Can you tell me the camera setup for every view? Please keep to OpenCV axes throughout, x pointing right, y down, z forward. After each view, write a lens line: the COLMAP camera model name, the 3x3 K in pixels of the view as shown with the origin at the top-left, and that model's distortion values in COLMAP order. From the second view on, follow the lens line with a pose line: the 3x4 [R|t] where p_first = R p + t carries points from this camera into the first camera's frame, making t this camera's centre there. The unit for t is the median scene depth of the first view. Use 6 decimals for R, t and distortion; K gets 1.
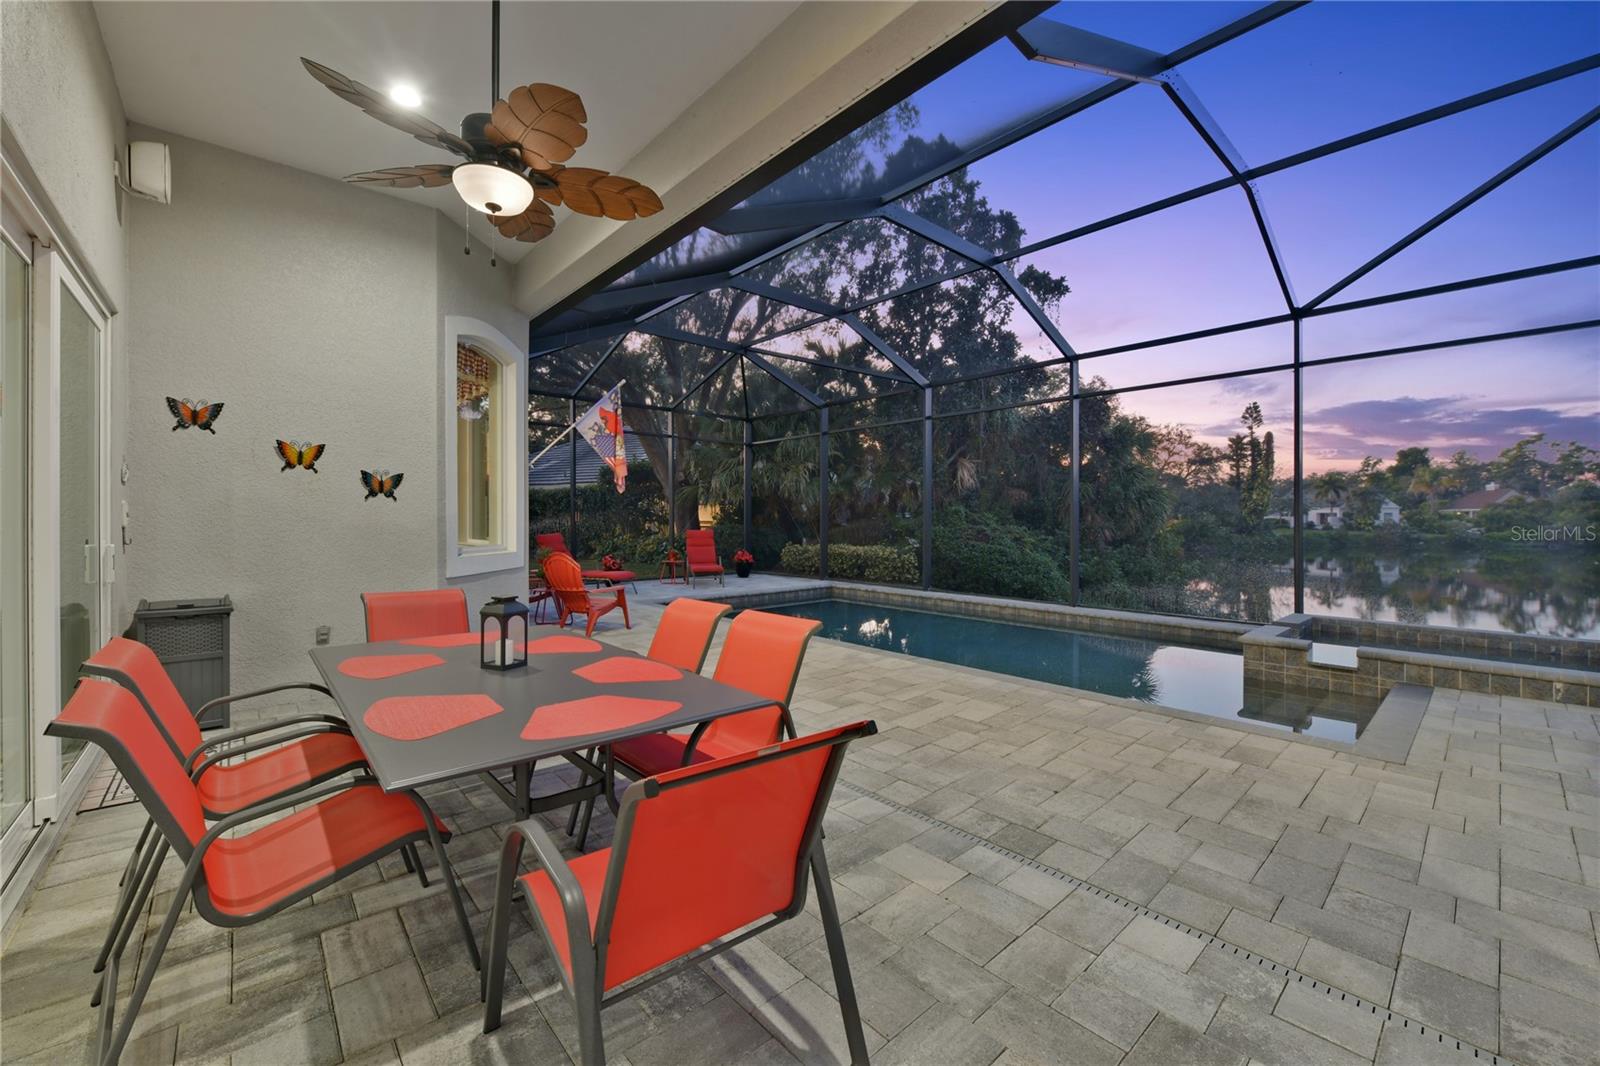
lens RADIAL K [[631.8, 0, 804.0], [0, 631.8, 519.5], [0, 0, 1]] dist [-0.008369, -0.000335]
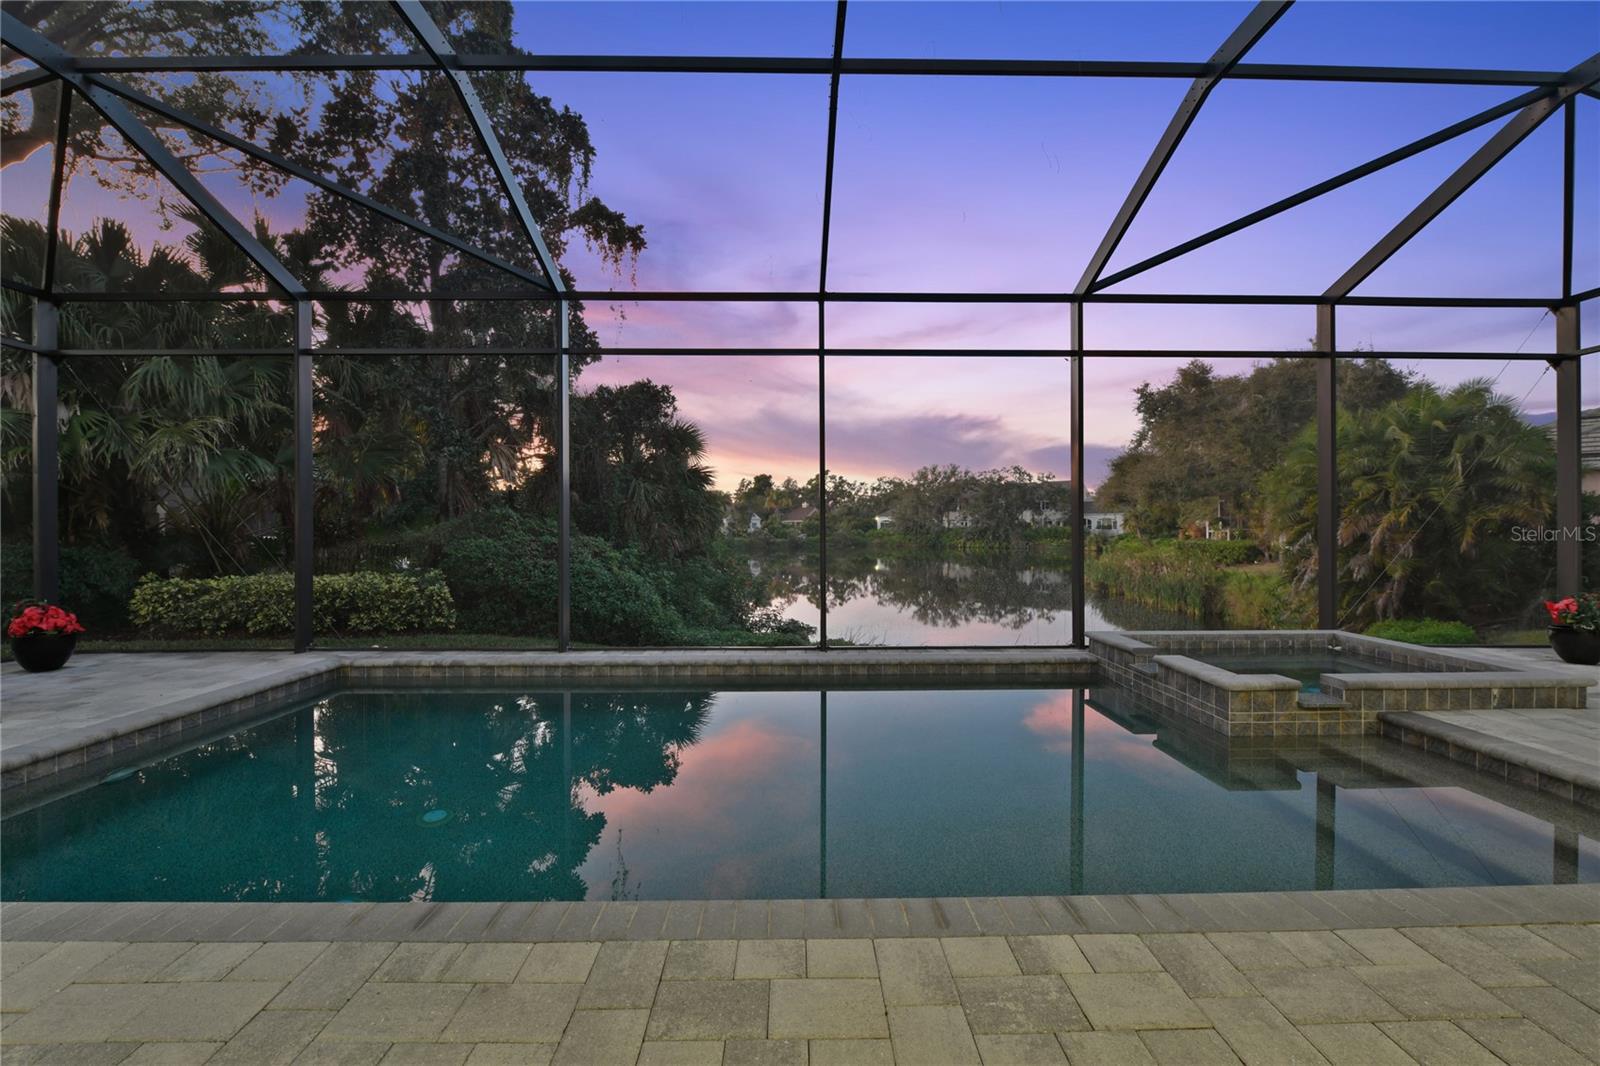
lens RADIAL K [[640.3, 0, 796.4], [0, 640.3, 525.5], [0, 0, 1]] dist [-0.008600, -0.000147]
pose [[0.658149, 0.000392, 0.752887, -0.015001], [0.003685, 0.999986, -0.003741, 0.000234], [-0.752878, 0.005236, 0.658139, 0.066075]]
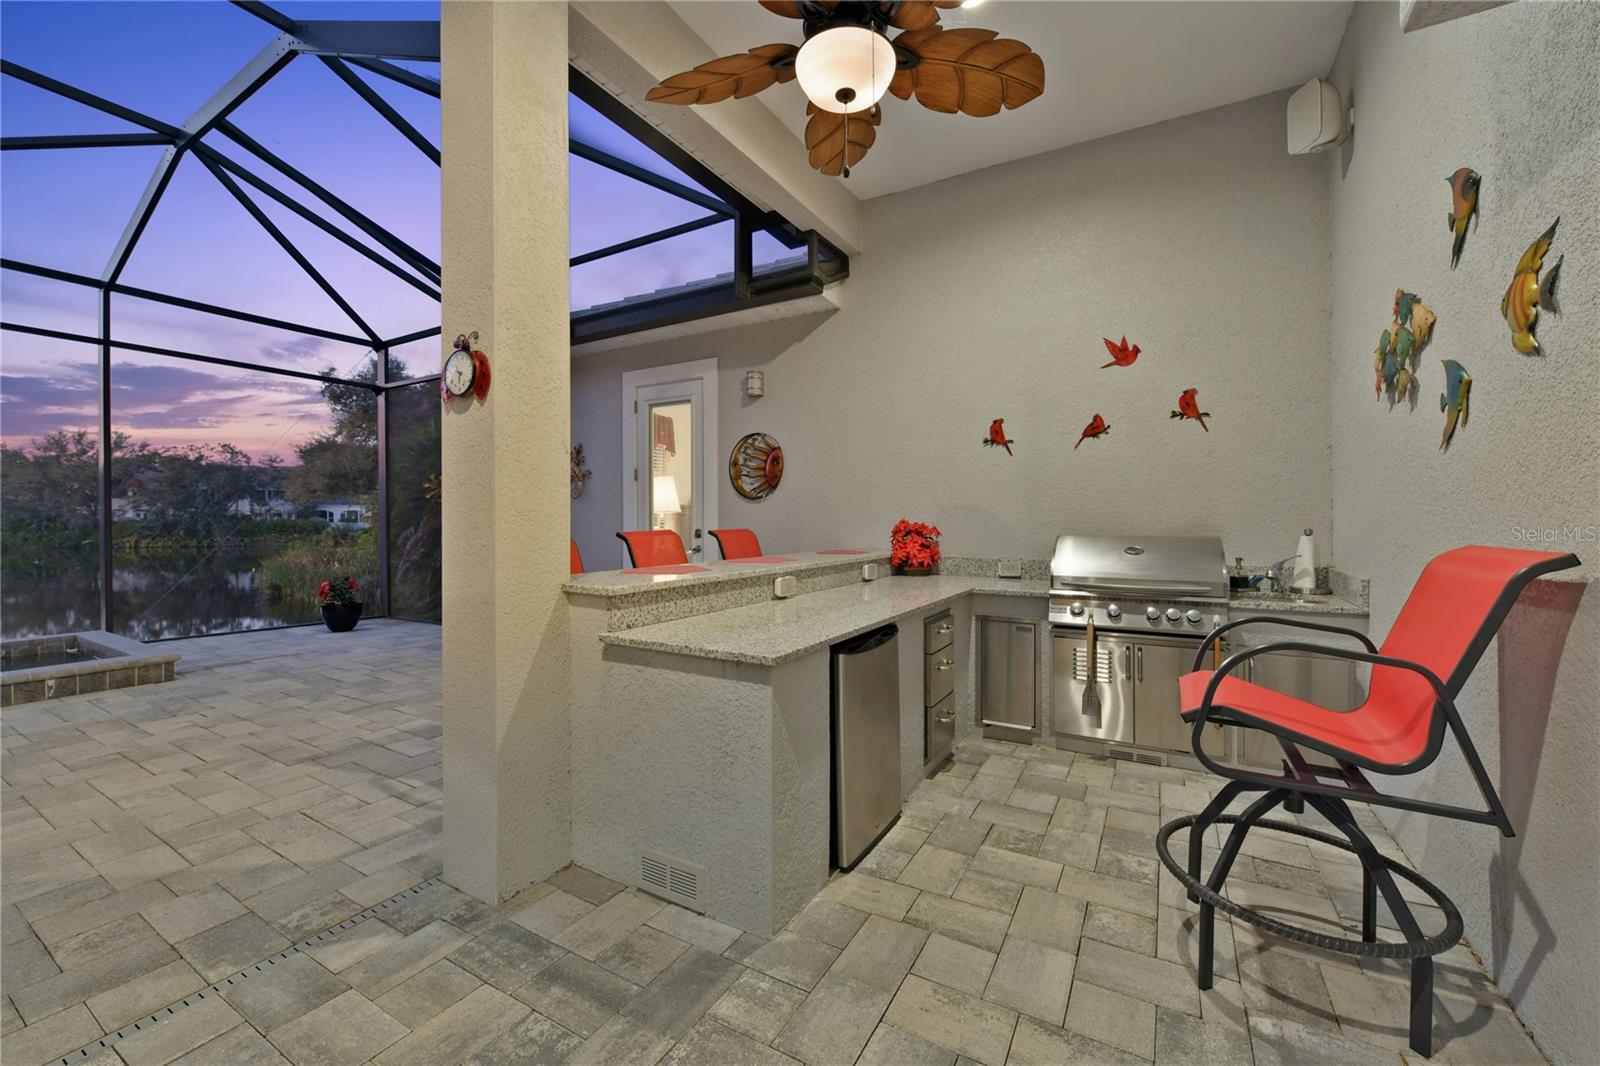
lens RADIAL K [[640.3, 0, 796.4], [0, 640.3, 525.5], [0, 0, 1]] dist [-0.008600, -0.000147]
pose [[-0.301701, -0.009599, 0.953354, -0.008074], [0.002072, 0.999940, 0.010723, 0.000038], [-0.953400, 0.005211, -0.301663, 0.008220]]
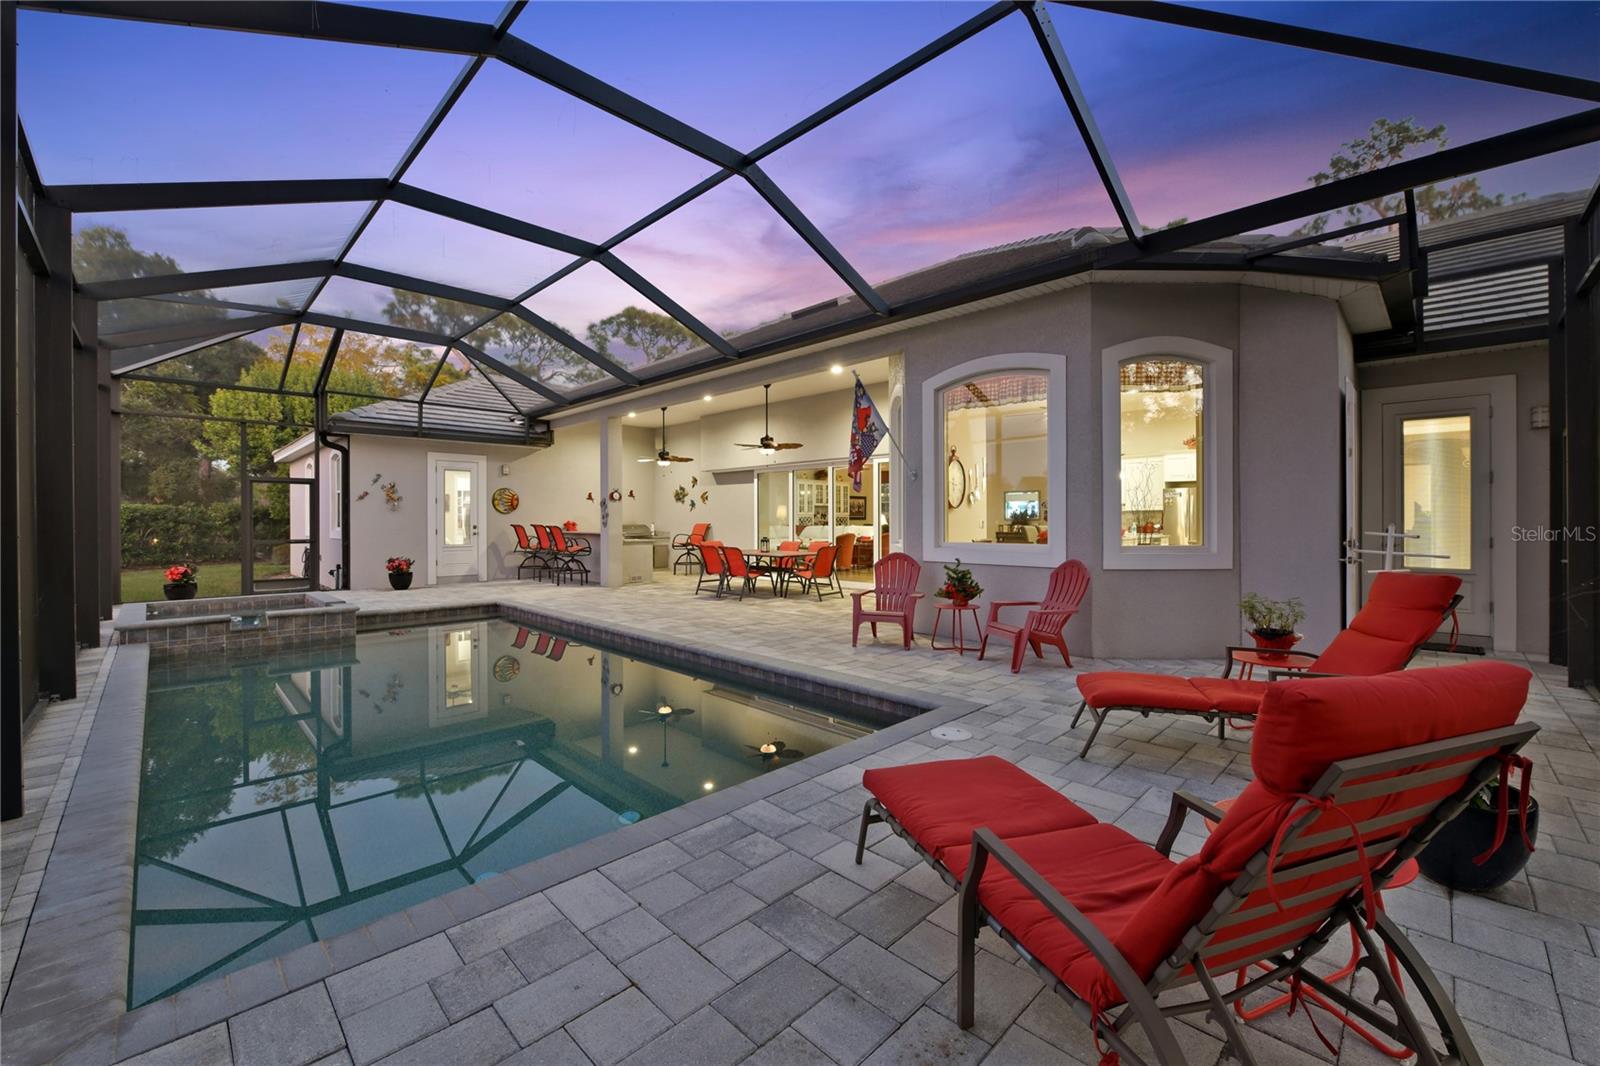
lens RADIAL K [[640.3, 0, 796.4], [0, 640.3, 525.5], [0, 0, 1]] dist [-0.008600, -0.000147]
pose [[-0.999057, 0.001869, -0.043380, -0.016027], [0.001322, 0.999919, 0.012634, -0.000808], [0.043400, 0.012564, -0.998979, 0.183907]]
